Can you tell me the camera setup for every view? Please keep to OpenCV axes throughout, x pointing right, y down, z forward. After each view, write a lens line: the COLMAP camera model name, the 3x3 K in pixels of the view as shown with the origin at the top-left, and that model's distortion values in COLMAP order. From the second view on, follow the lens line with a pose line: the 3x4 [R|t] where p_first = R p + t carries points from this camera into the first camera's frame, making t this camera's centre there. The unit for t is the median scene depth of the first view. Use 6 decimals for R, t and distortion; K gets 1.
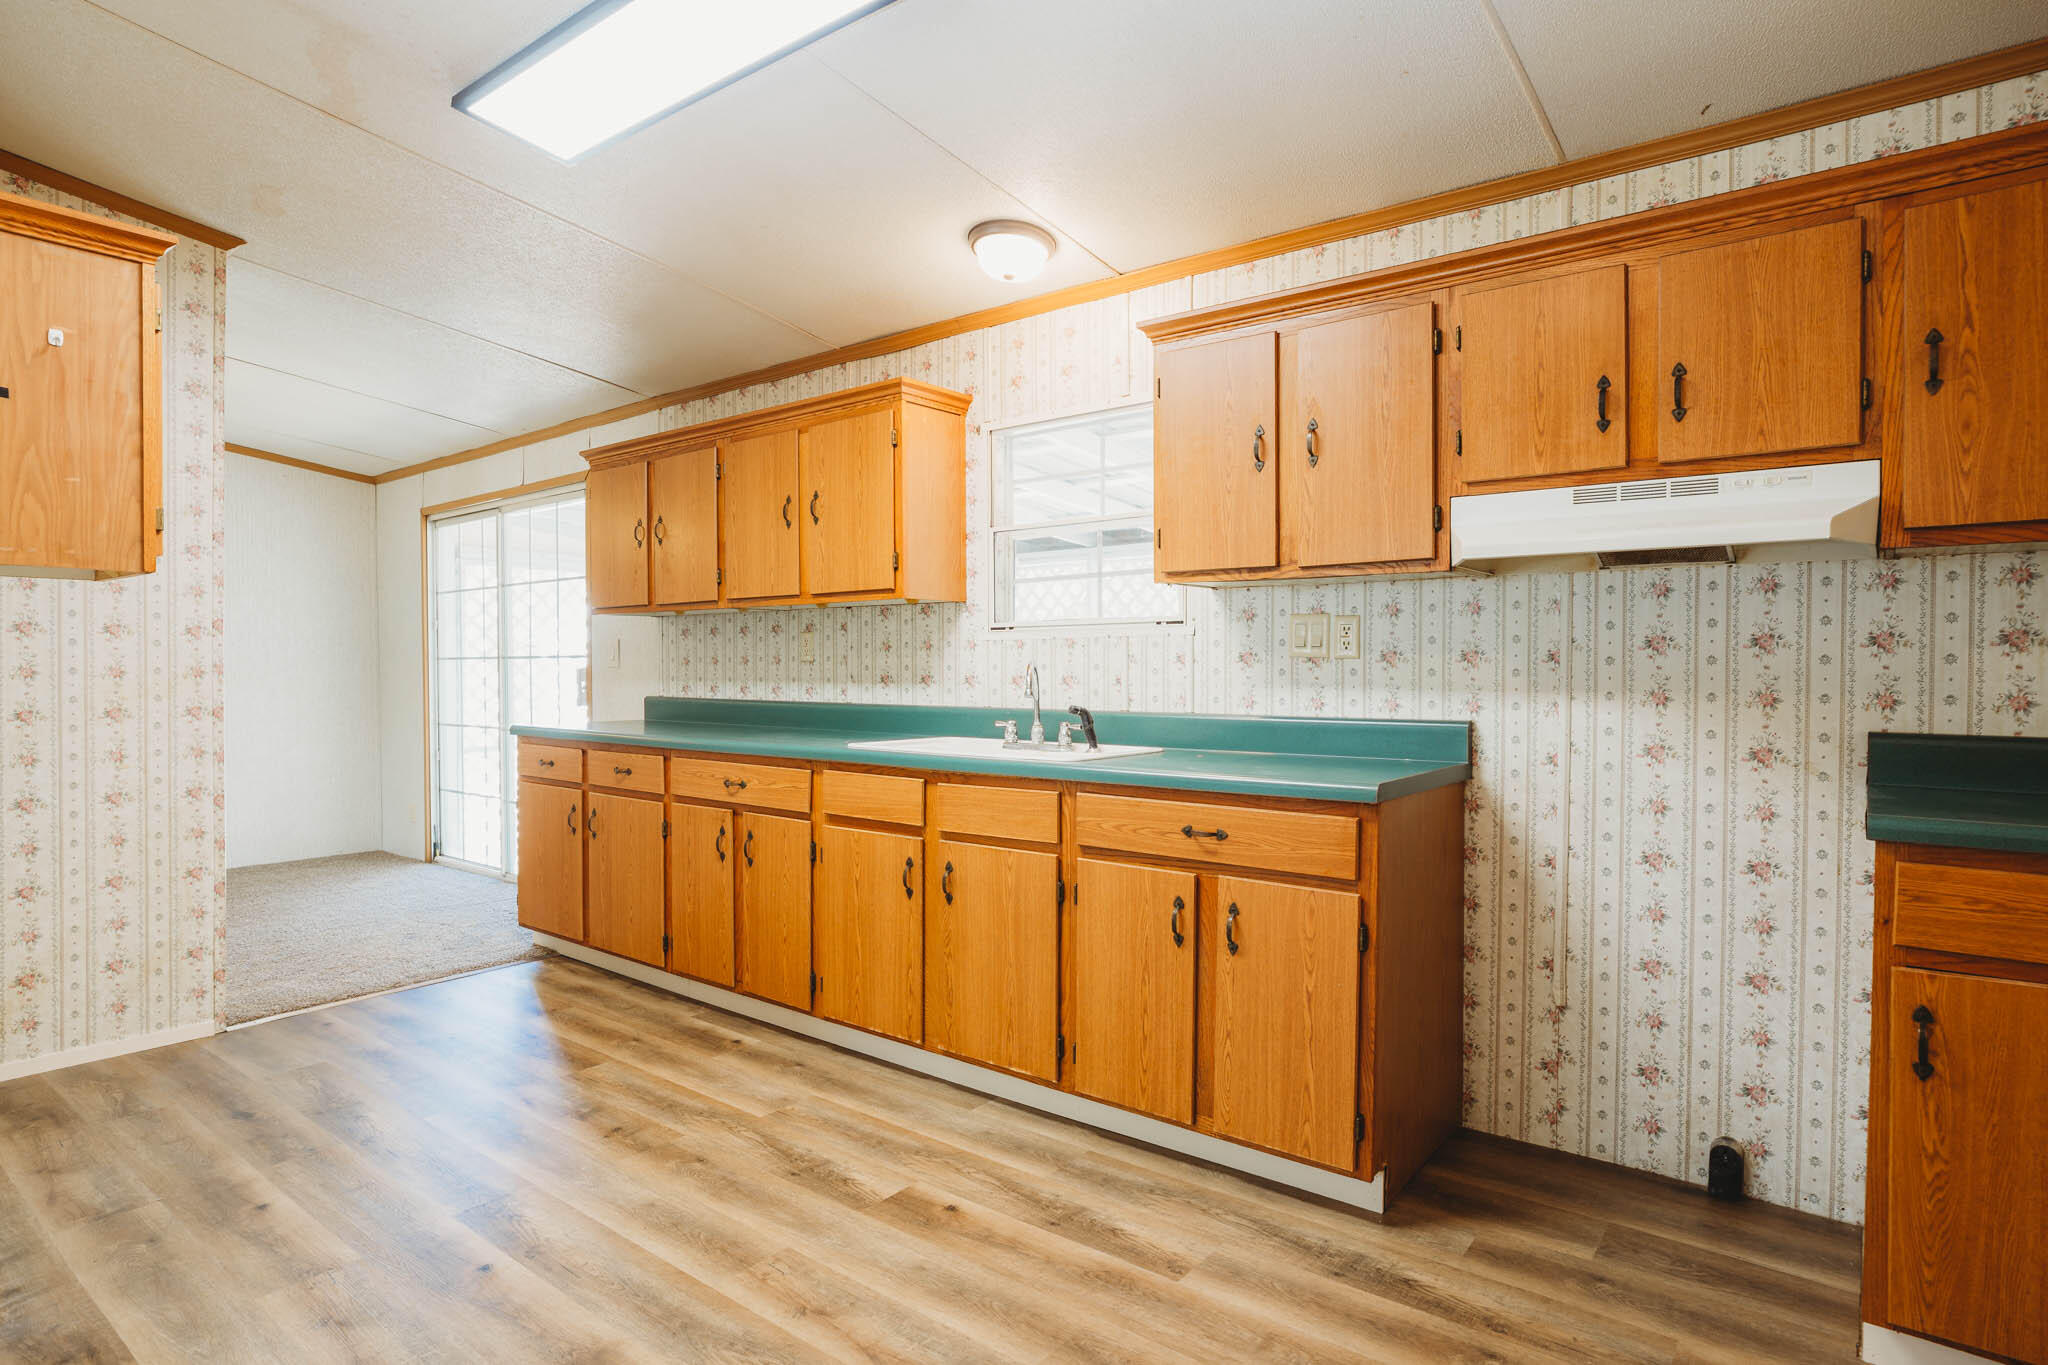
lens RADIAL K [[1139.9, 0, 1021.2], [0, 1139.9, 679.6], [0, 0, 1]] dist [-0.008450, 0.000109]
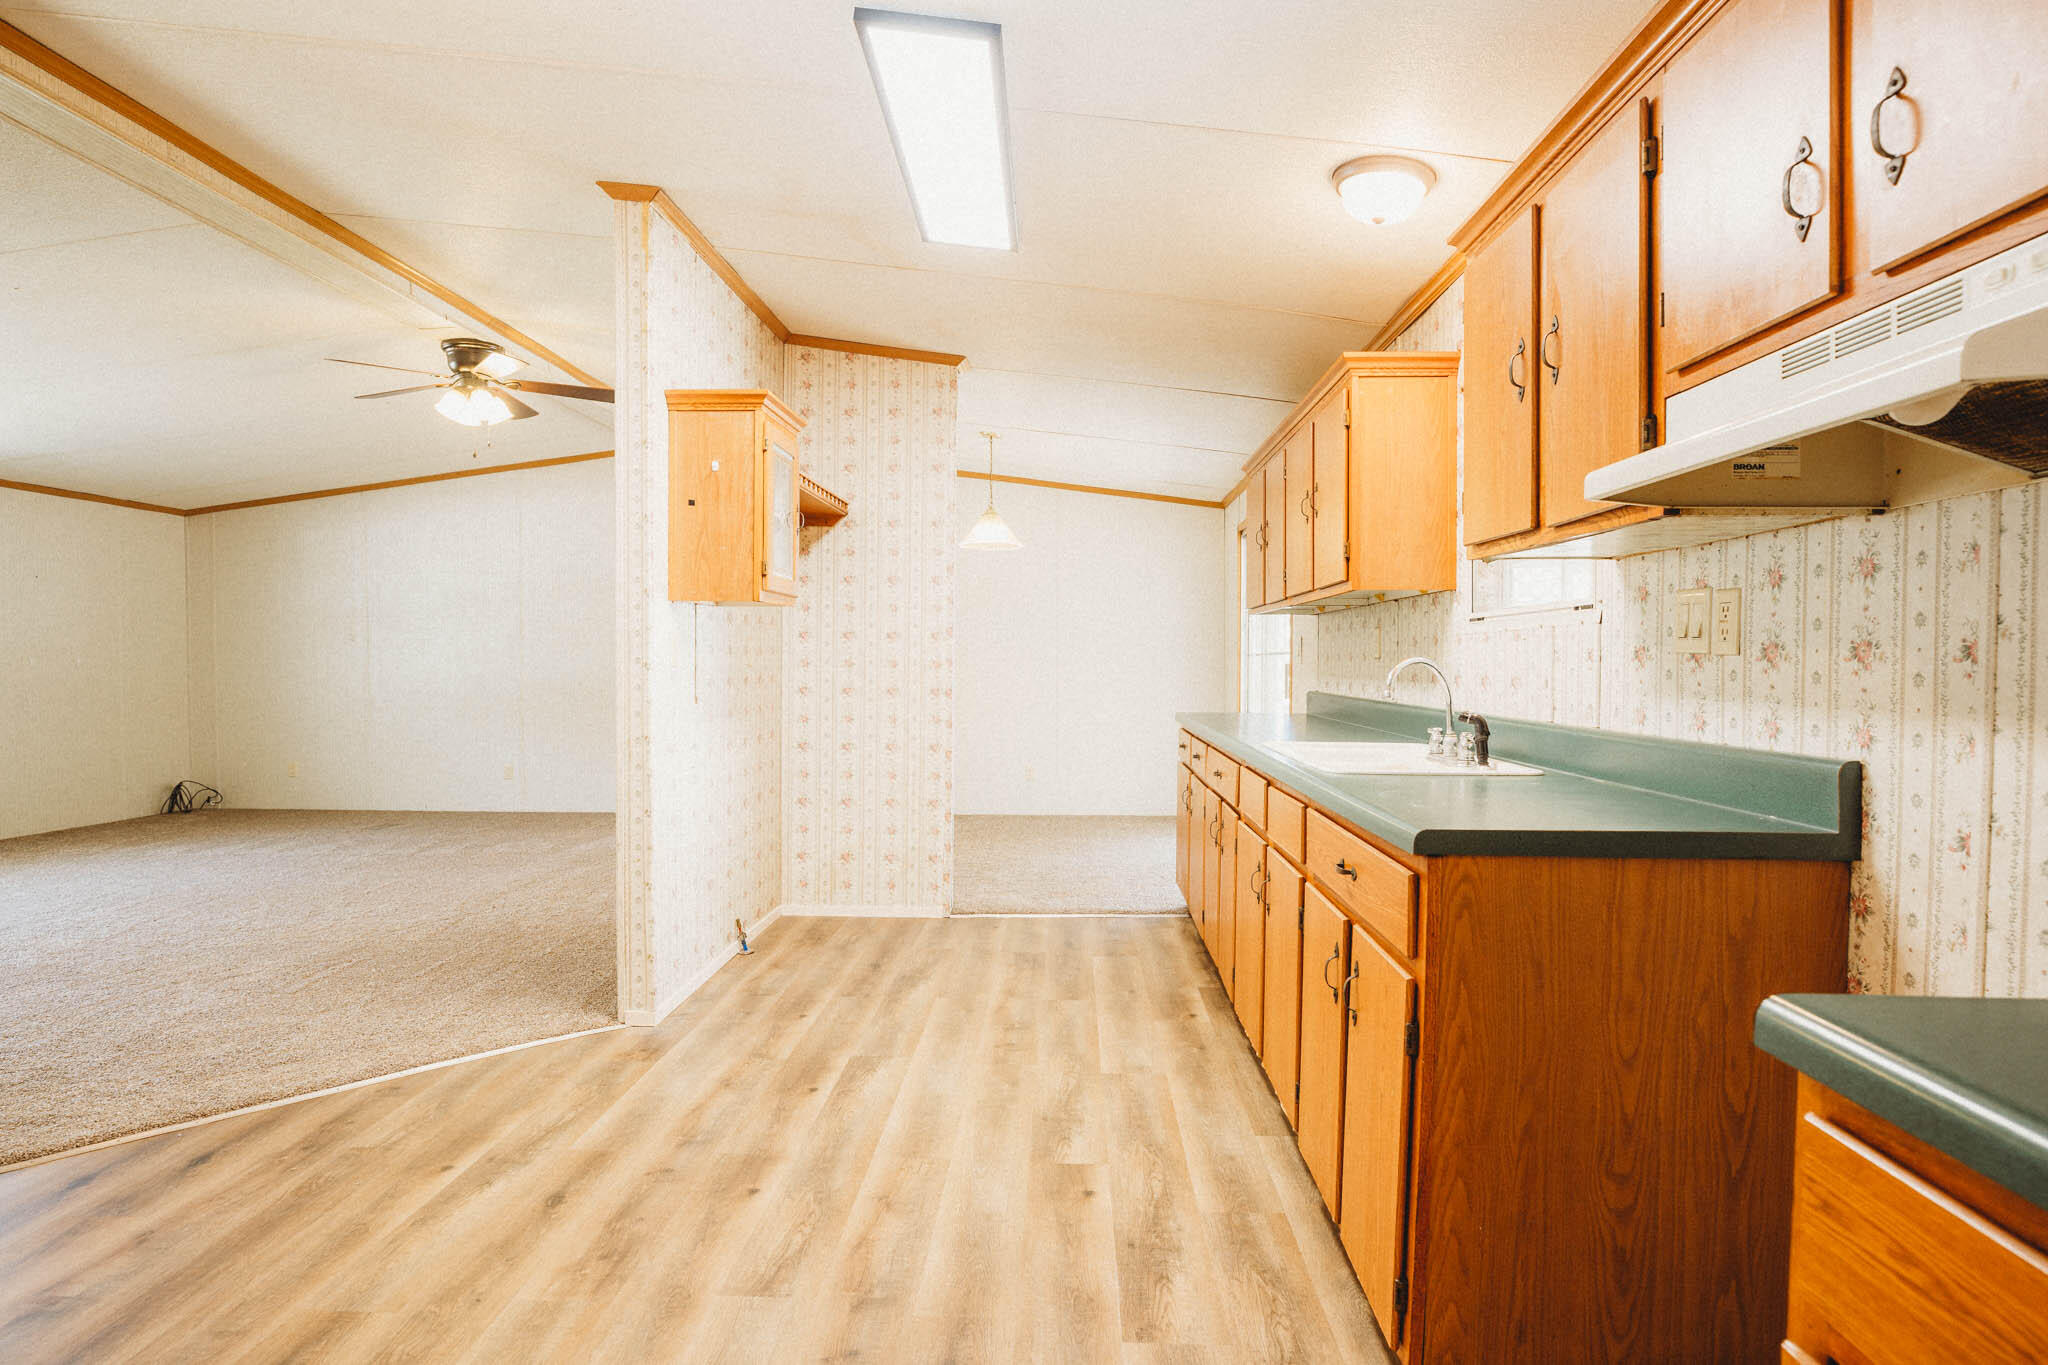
lens RADIAL K [[1139.9, 0, 1018.4], [0, 1139.9, 691.1], [0, 0, 1]] dist [-0.008450, 0.000109]
pose [[0.562700, 0.024968, -0.826284, 0.638459], [-0.012405, 0.999686, 0.021760, -0.007161], [0.826568, -0.001994, 0.562833, 0.323370]]
